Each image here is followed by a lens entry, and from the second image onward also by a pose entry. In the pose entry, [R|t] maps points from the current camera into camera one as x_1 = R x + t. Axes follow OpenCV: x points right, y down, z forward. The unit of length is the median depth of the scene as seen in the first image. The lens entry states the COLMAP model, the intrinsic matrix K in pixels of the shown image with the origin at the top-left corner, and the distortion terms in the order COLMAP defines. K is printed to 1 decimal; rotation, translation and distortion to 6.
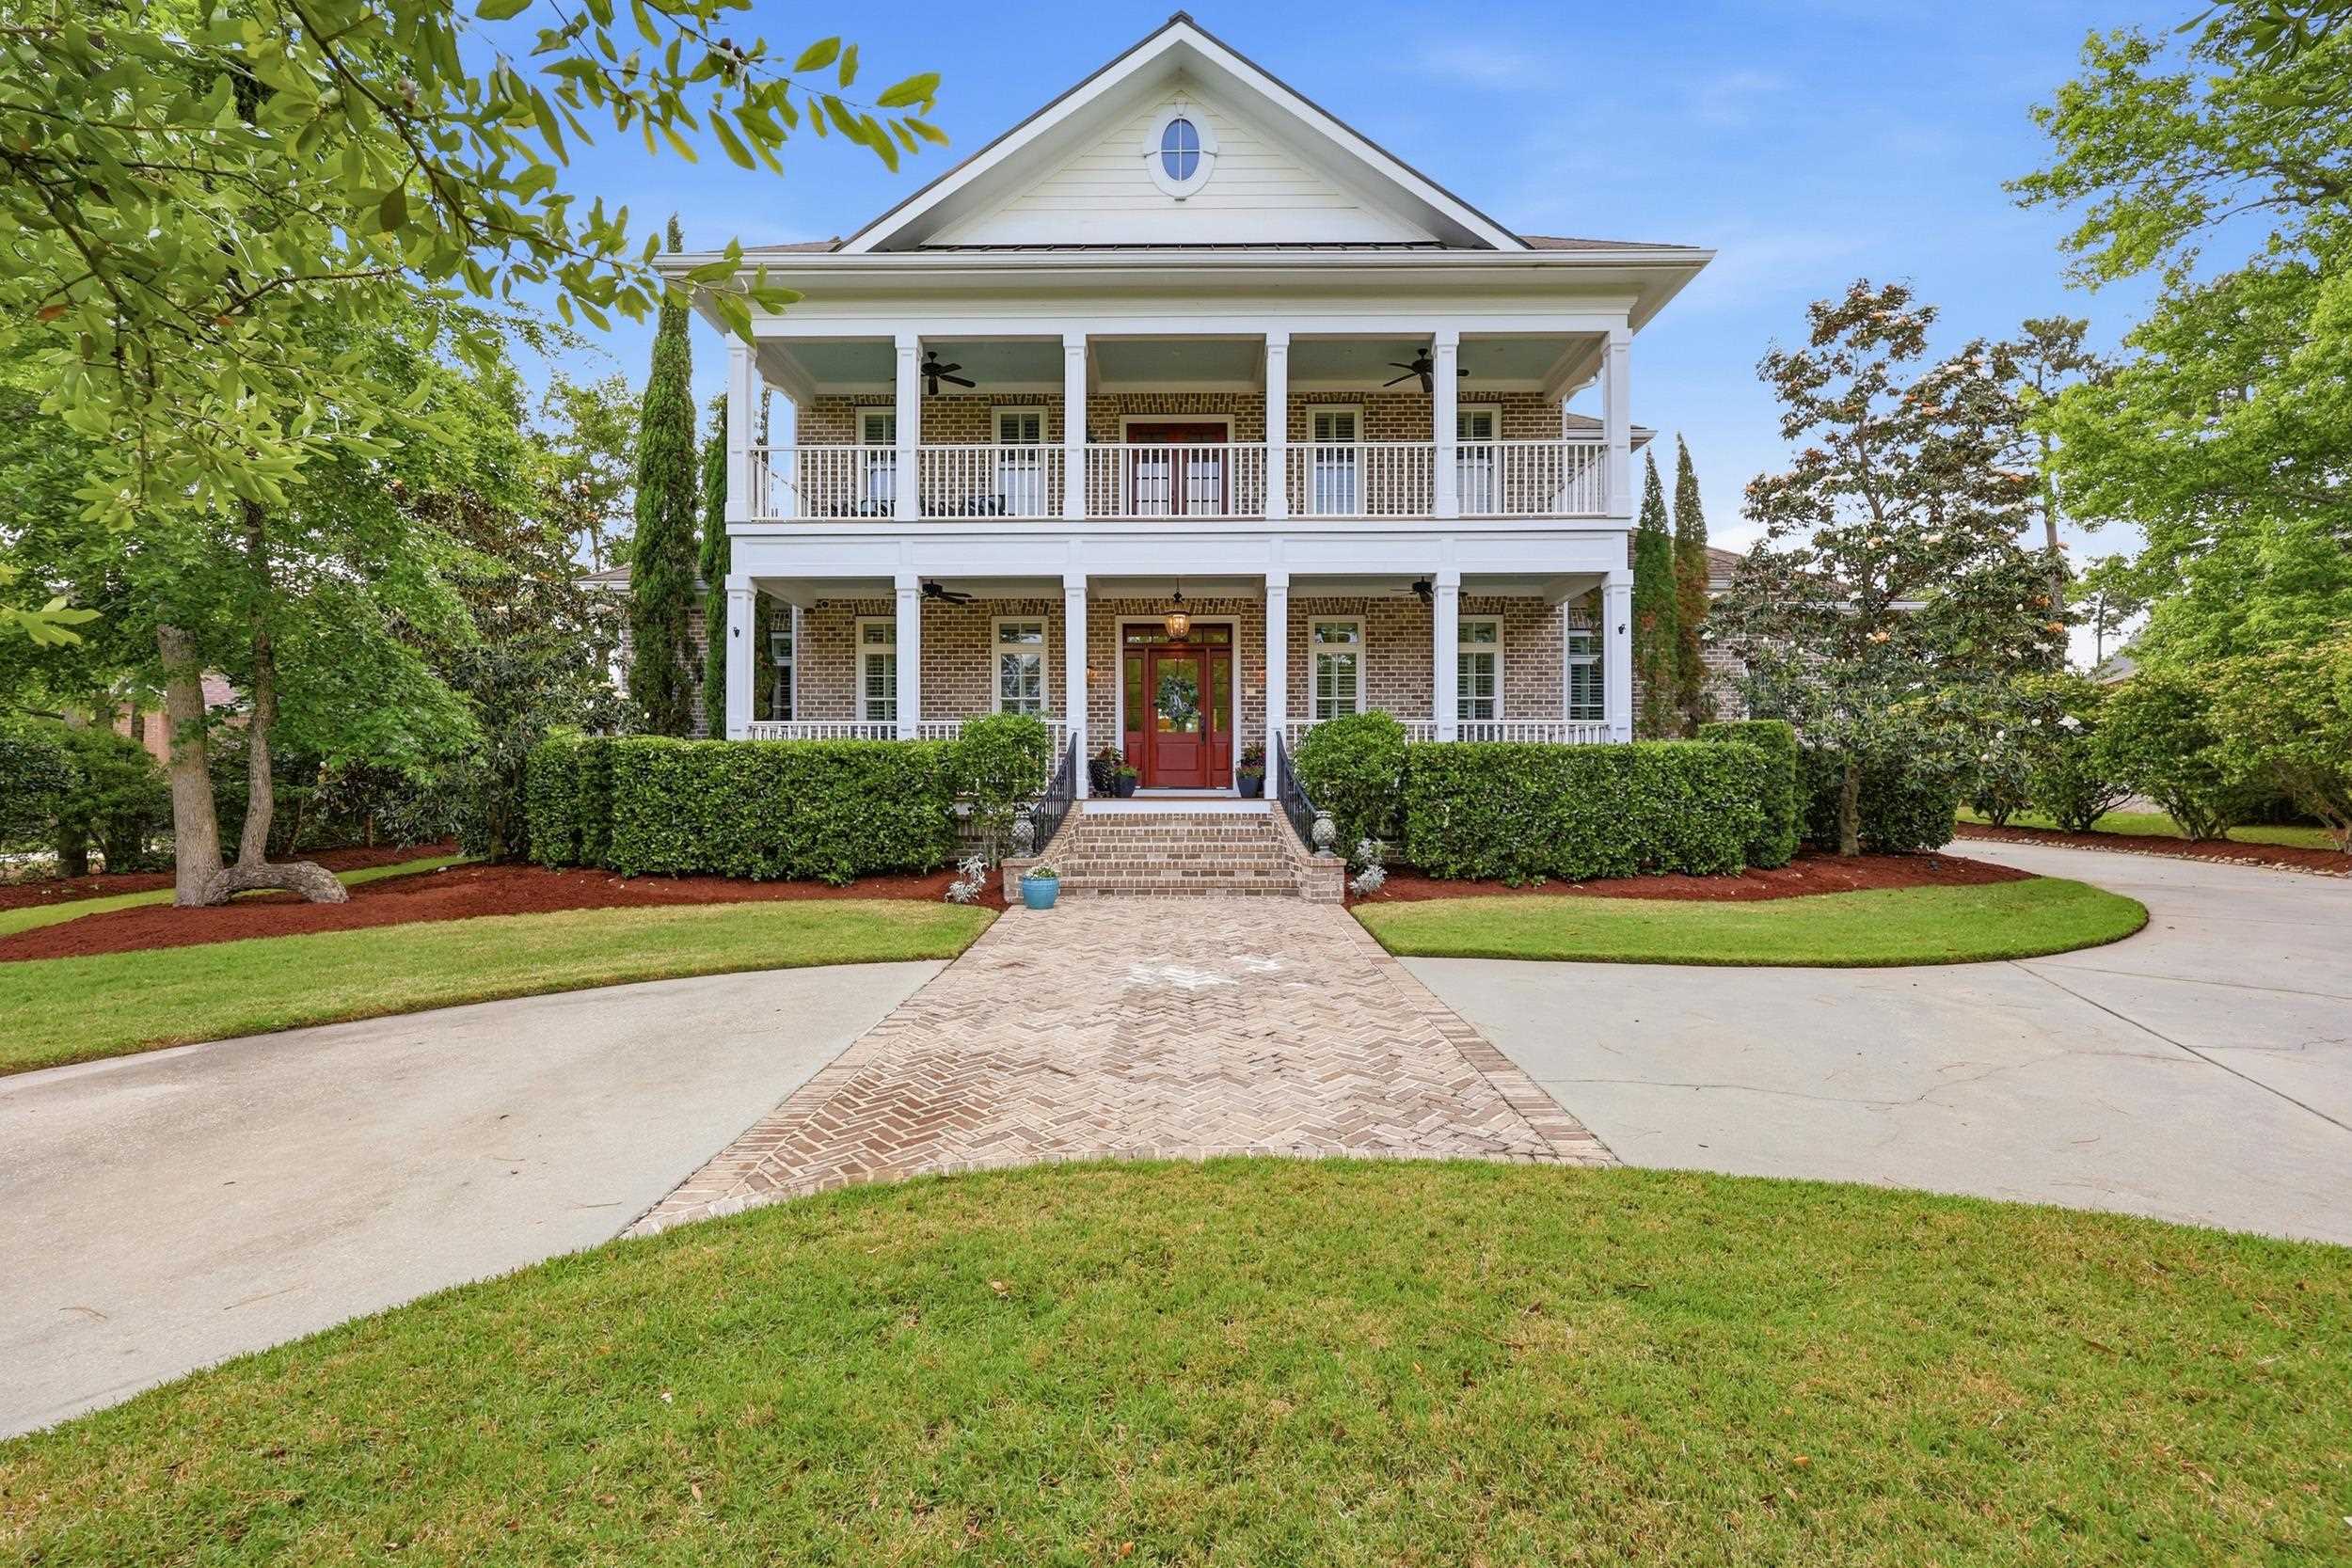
lens RADIAL K [[932.4, 0, 1176.9], [0, 932.4, 796.1], [0, 0, 1]] dist [0.000238, -0.000277]
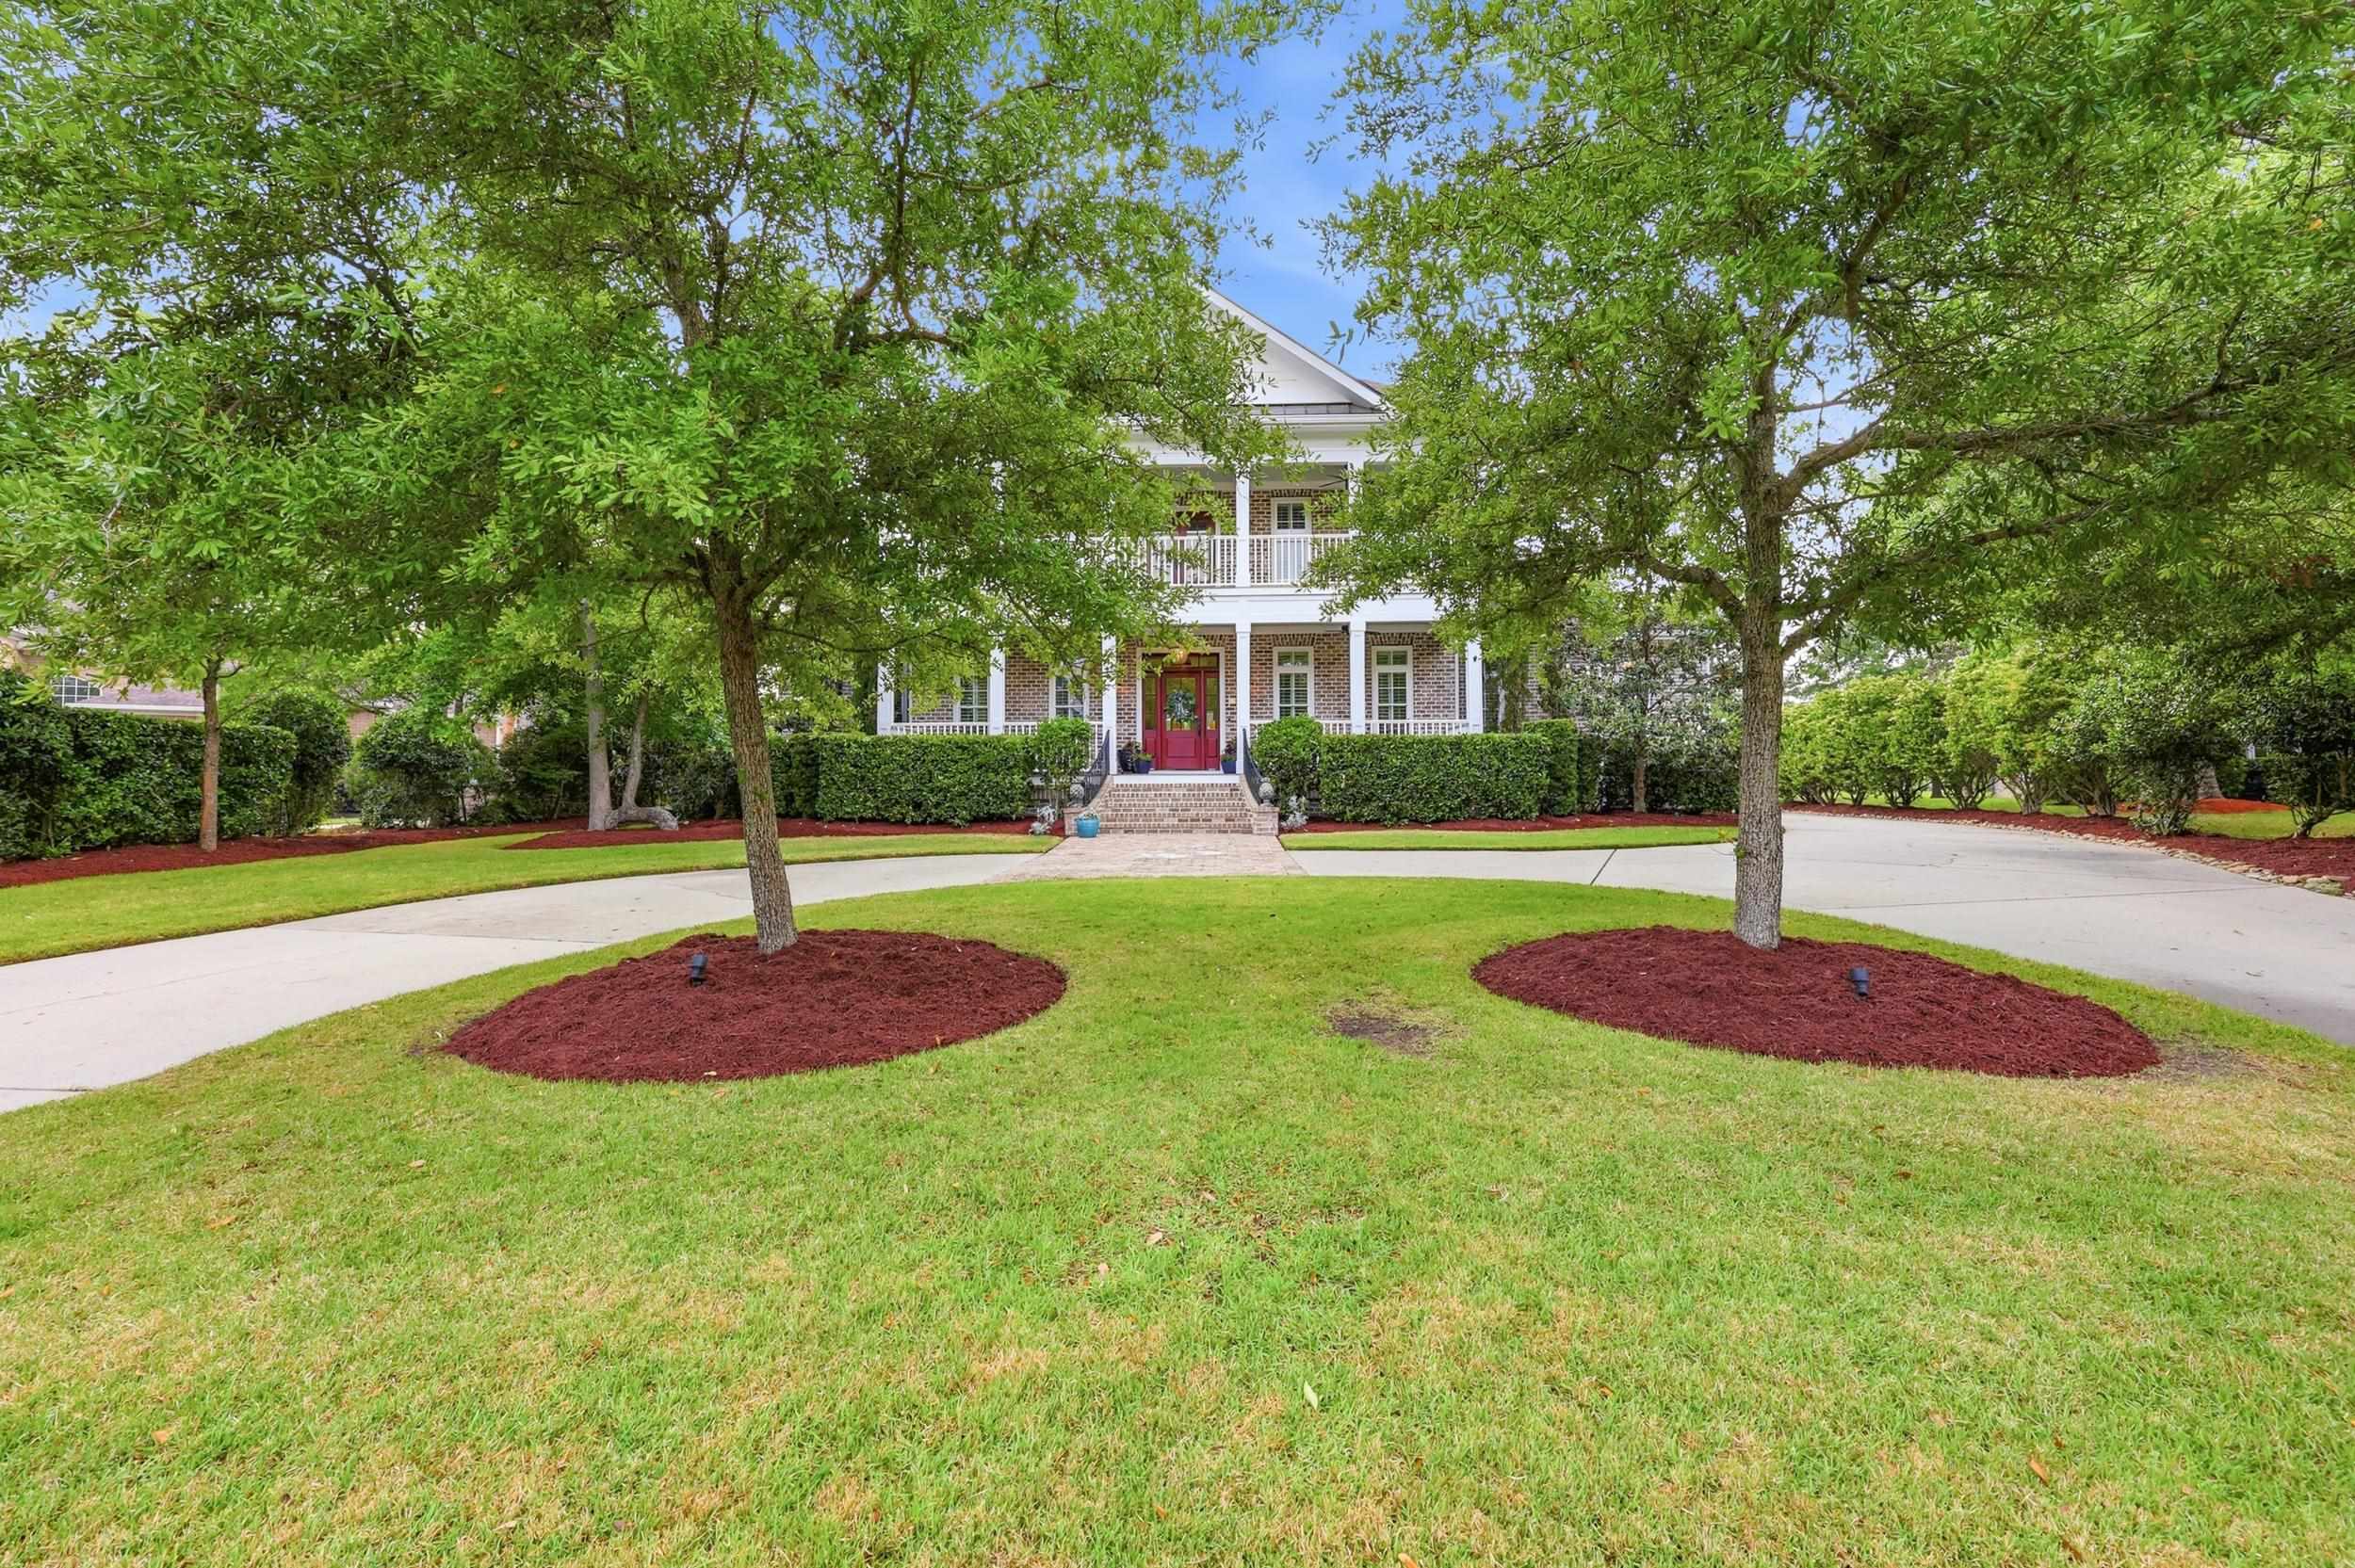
lens RADIAL K [[933.5, 0, 1179.2], [0, 933.5, 788.2], [0, 0, 1]] dist [0.000238, -0.000277]
pose [[0.999666, -0.002290, -0.025751, 0.042820], [0.002043, 0.999952, -0.009634, 0.040608], [0.025772, 0.009578, 0.999622, -0.495531]]
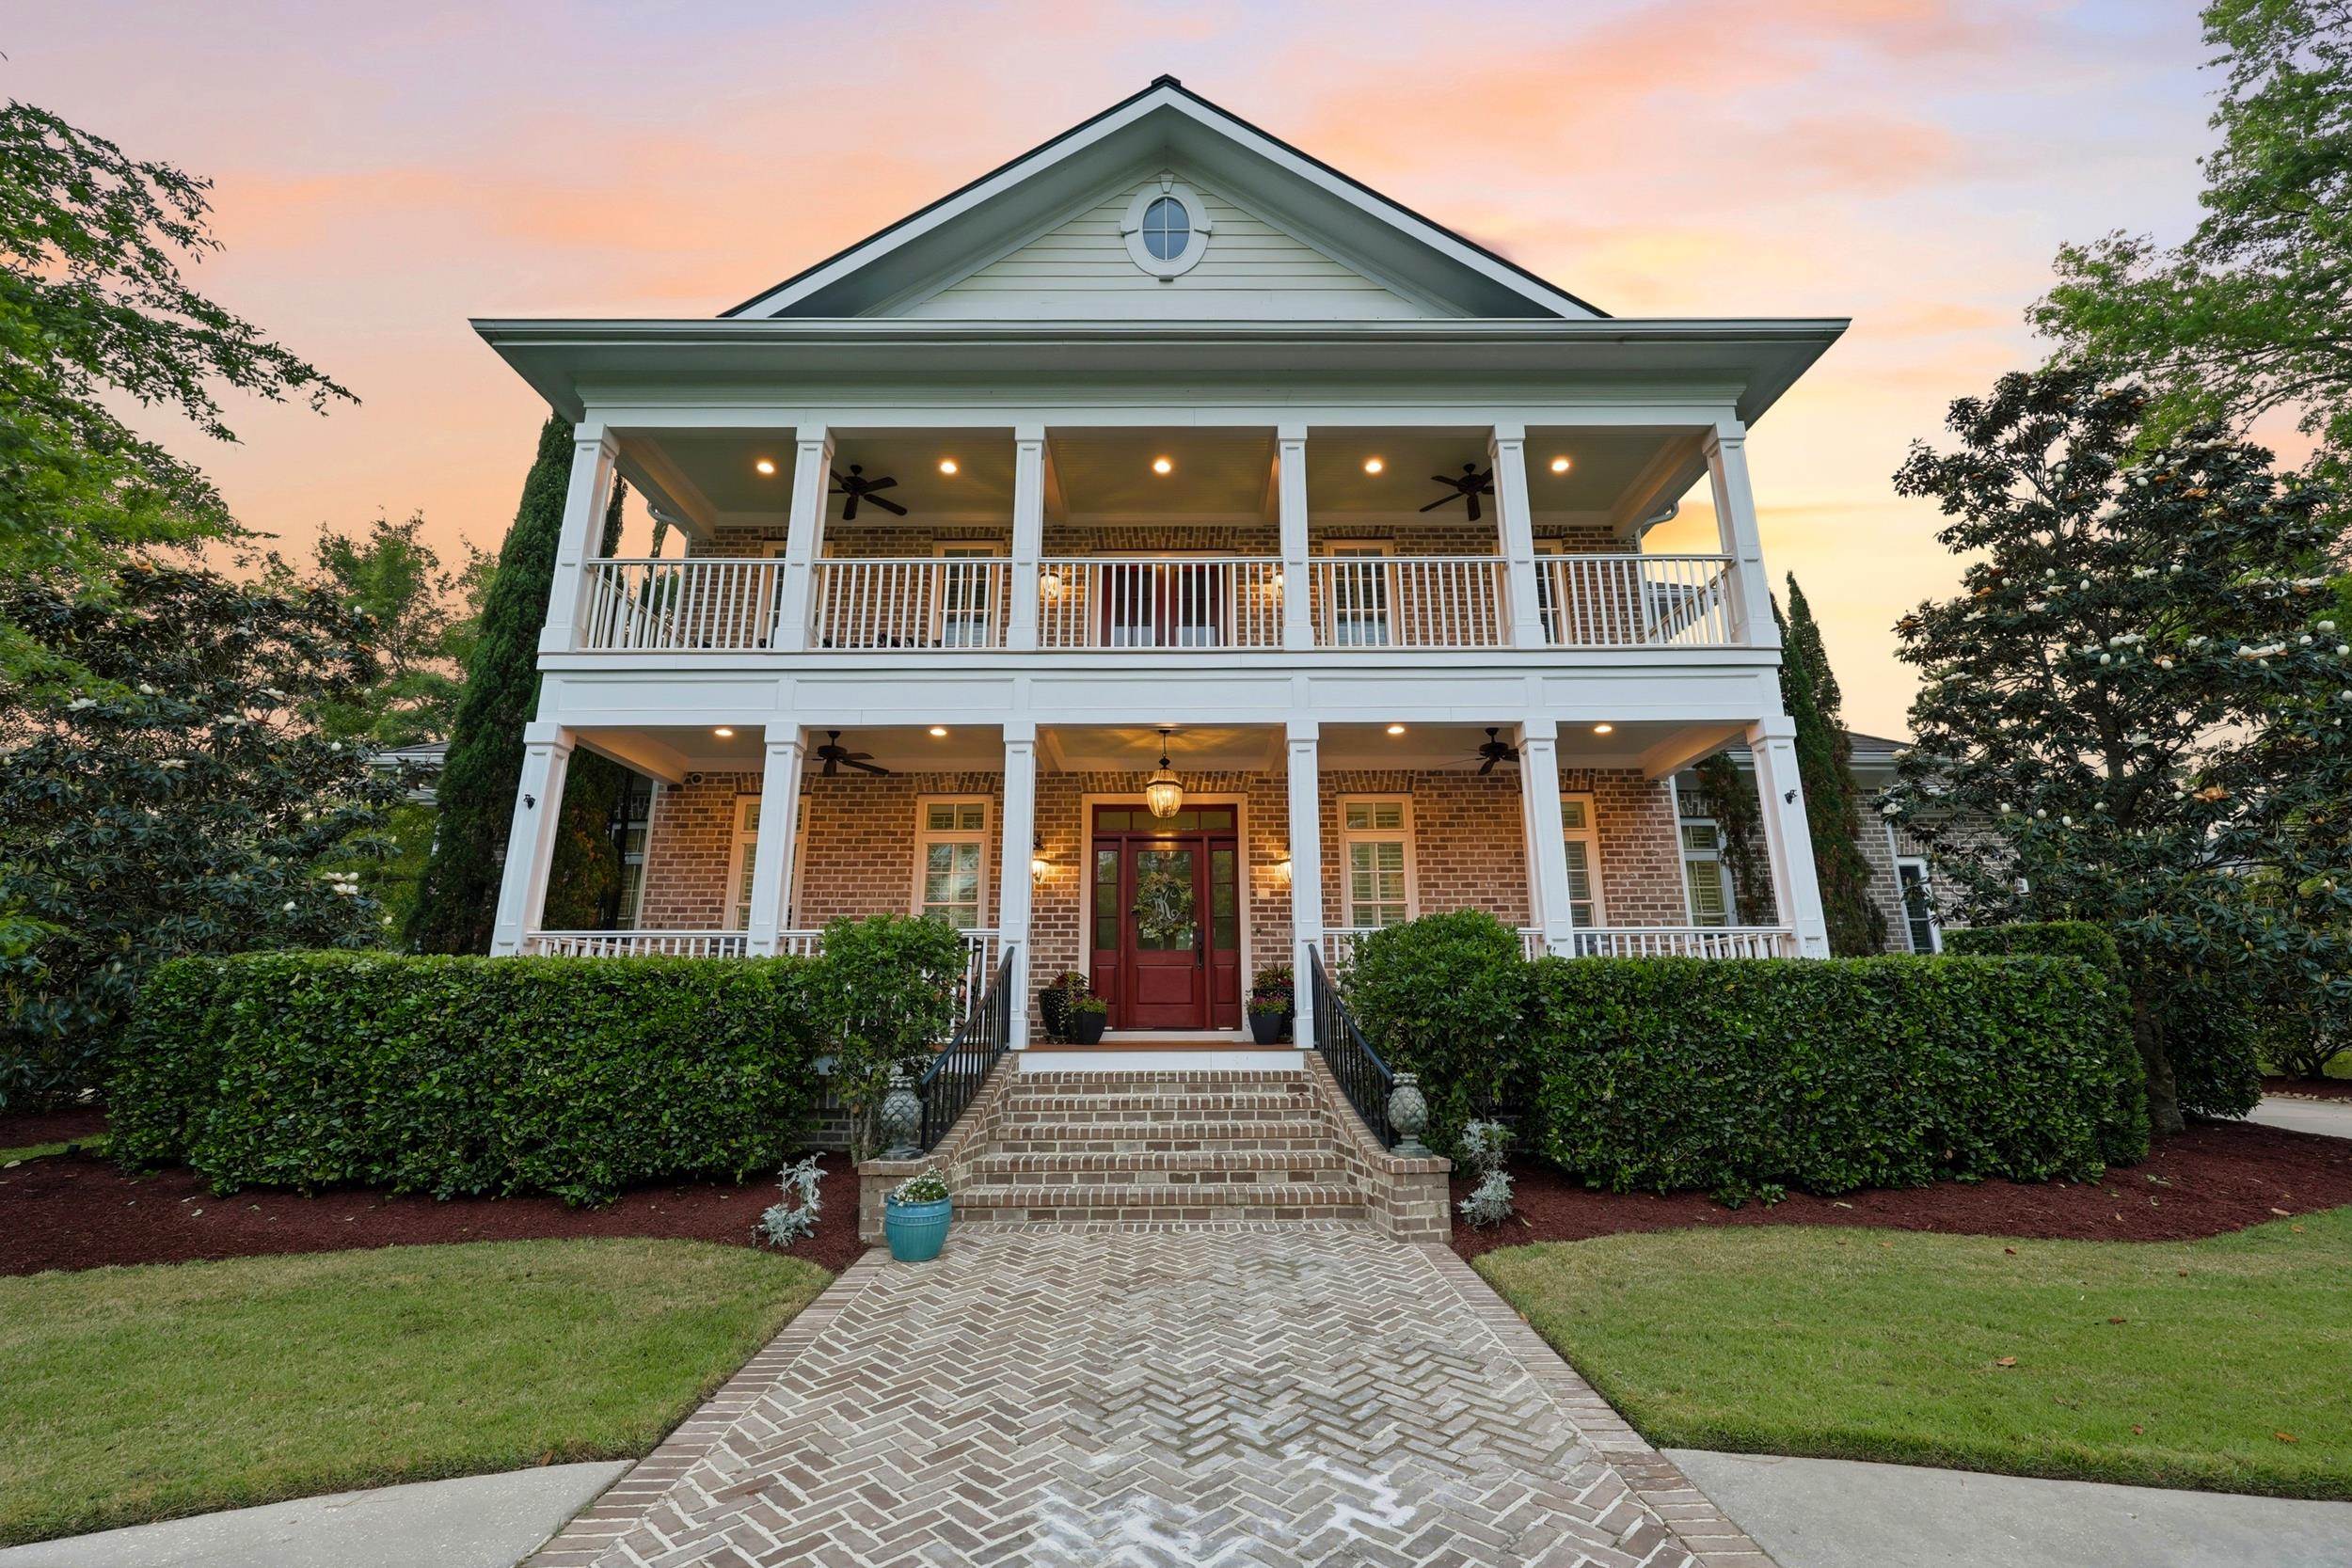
lens RADIAL K [[949.6, 0, 1175.6], [0, 949.6, 799.0], [0, 0, 1]] dist [-0.002271, -0.000231]
pose [[0.999892, 0.000944, 0.014686, -0.000220], [0.002494, 0.972638, -0.232313, -0.012114], [-0.014503, 0.232324, 0.972530, 0.307181]]
